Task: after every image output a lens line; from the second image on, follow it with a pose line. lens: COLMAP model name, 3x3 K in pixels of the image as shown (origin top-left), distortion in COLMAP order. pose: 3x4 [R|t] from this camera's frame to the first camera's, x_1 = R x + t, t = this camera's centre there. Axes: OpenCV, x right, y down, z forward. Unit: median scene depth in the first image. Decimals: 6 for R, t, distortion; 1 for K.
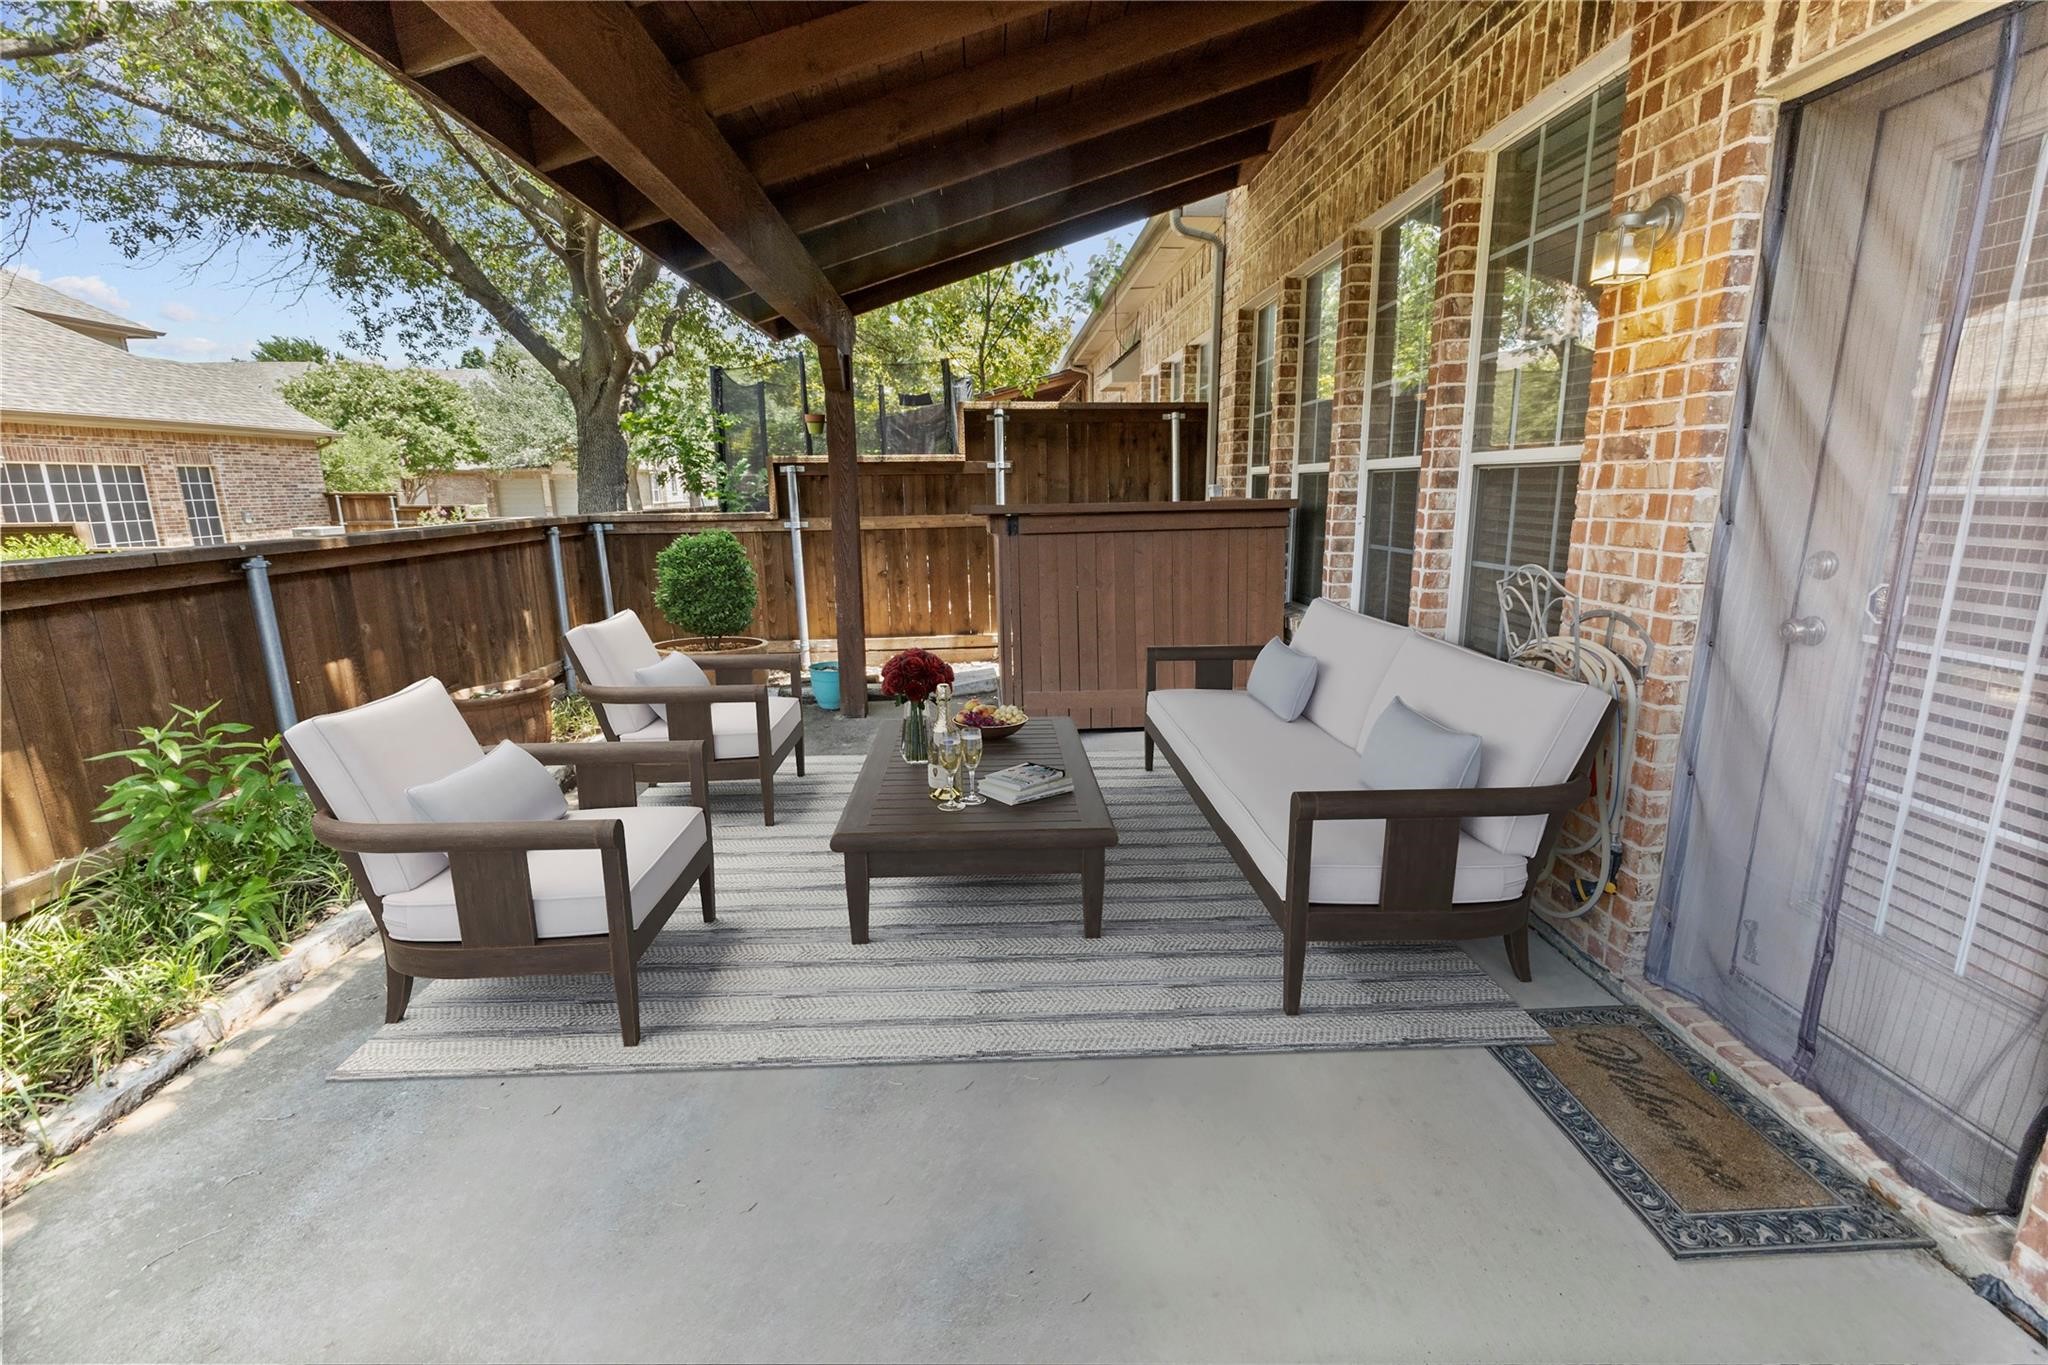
lens RADIAL K [[885.5, 0, 1024.3], [0, 885.5, 685.4], [0, 0, 1]] dist [0.001212, 0.000176]
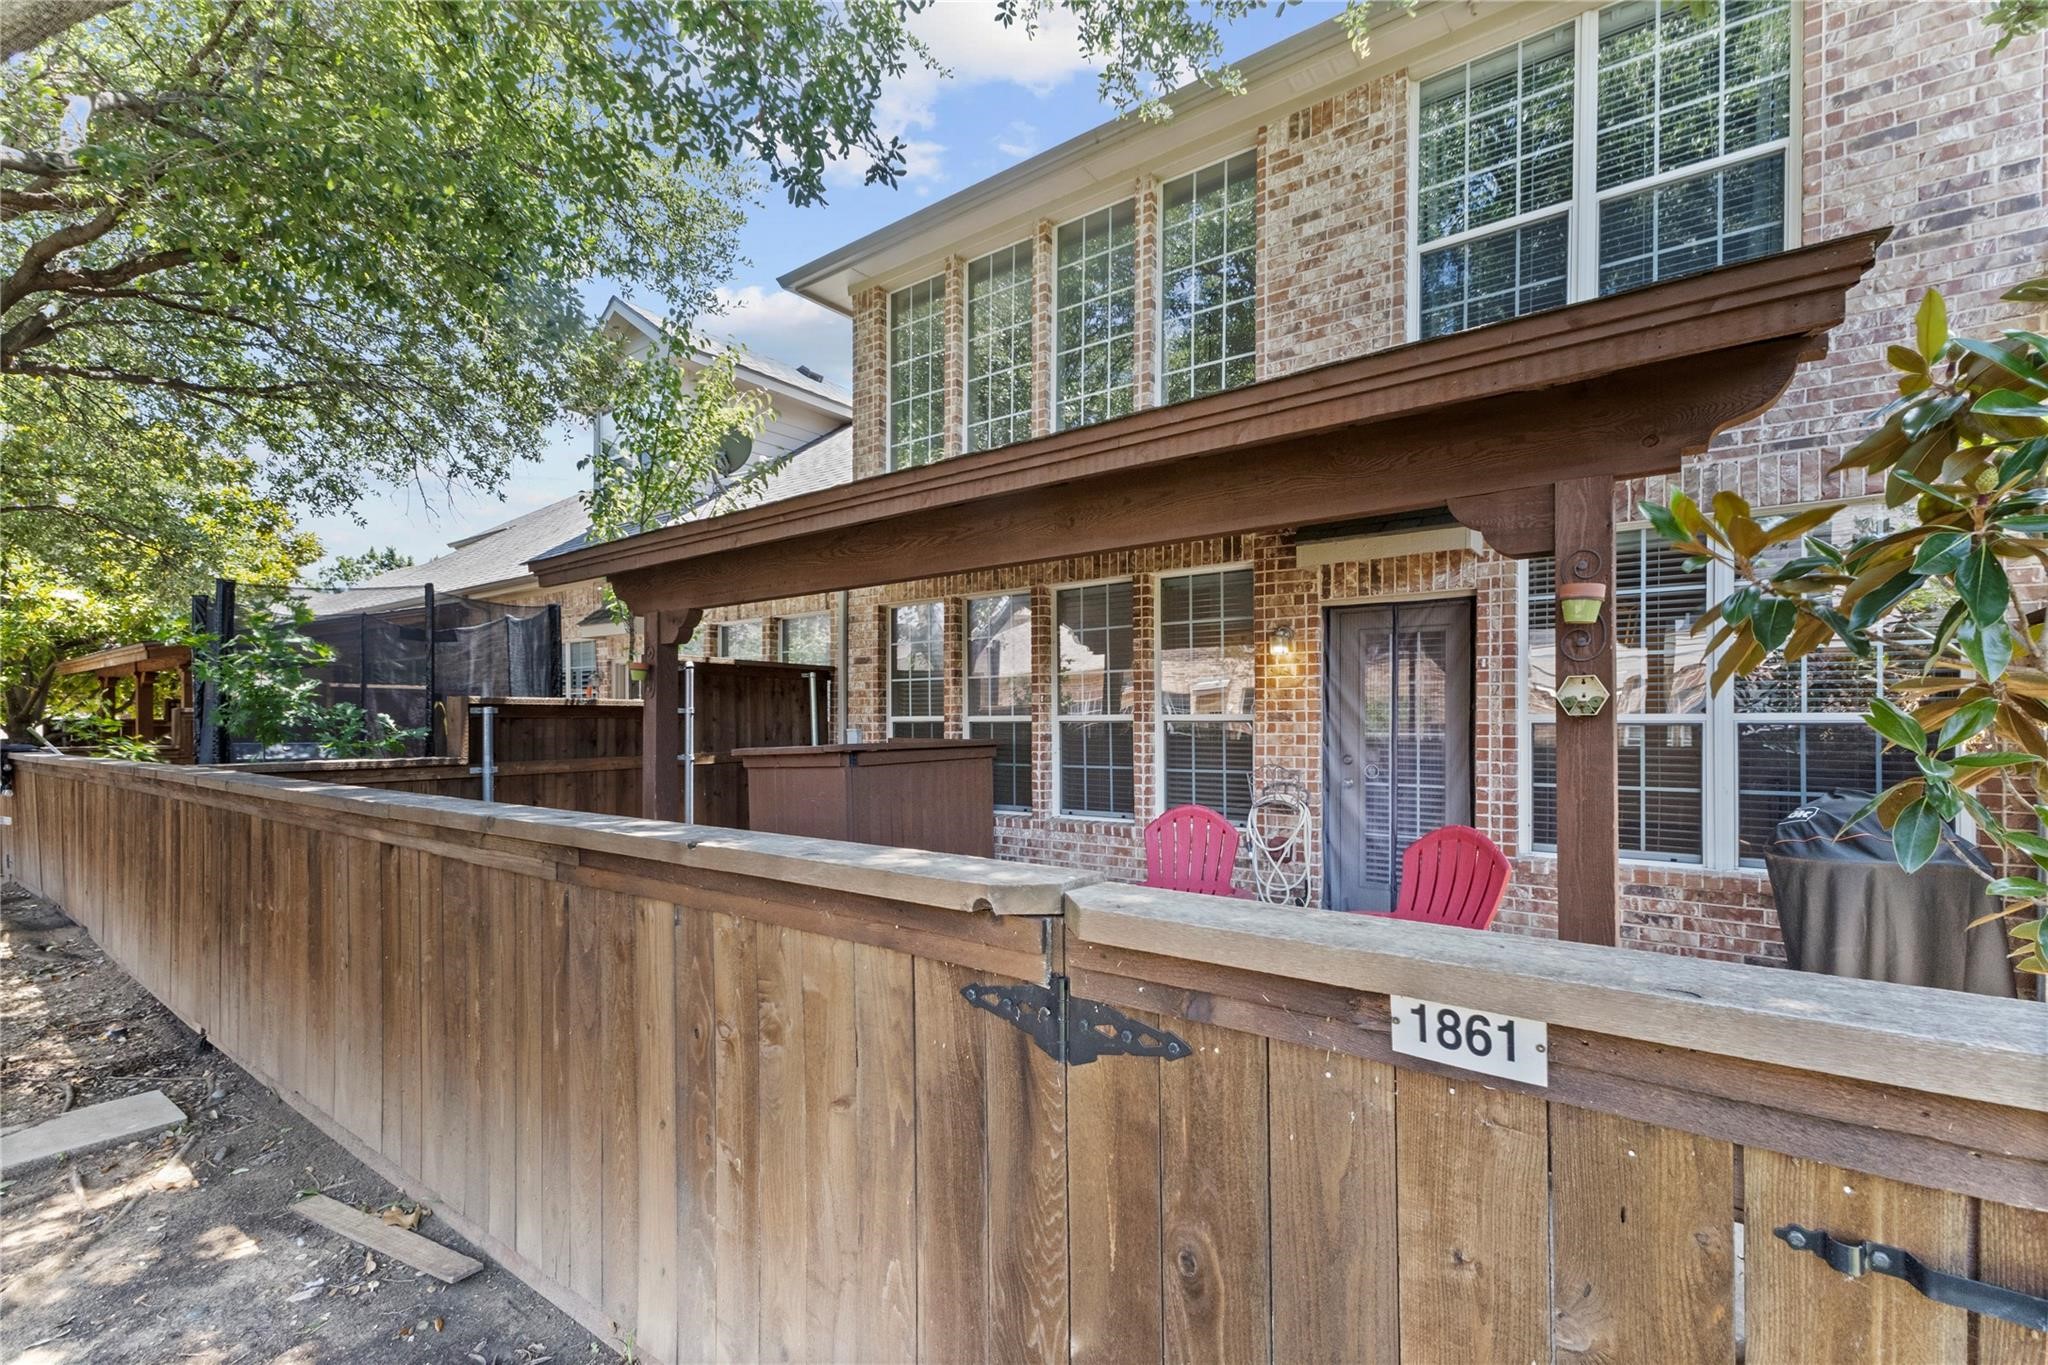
lens RADIAL K [[885.5, 0, 1056.9], [0, 885.5, 723.2], [0, 0, 1]] dist [0.001212, 0.000176]
pose [[0.618997, 0.009811, 0.785332, -1.592623], [0.168201, 0.975066, -0.144758, 0.004023], [-0.767171, 0.221698, 0.601912, -0.012919]]
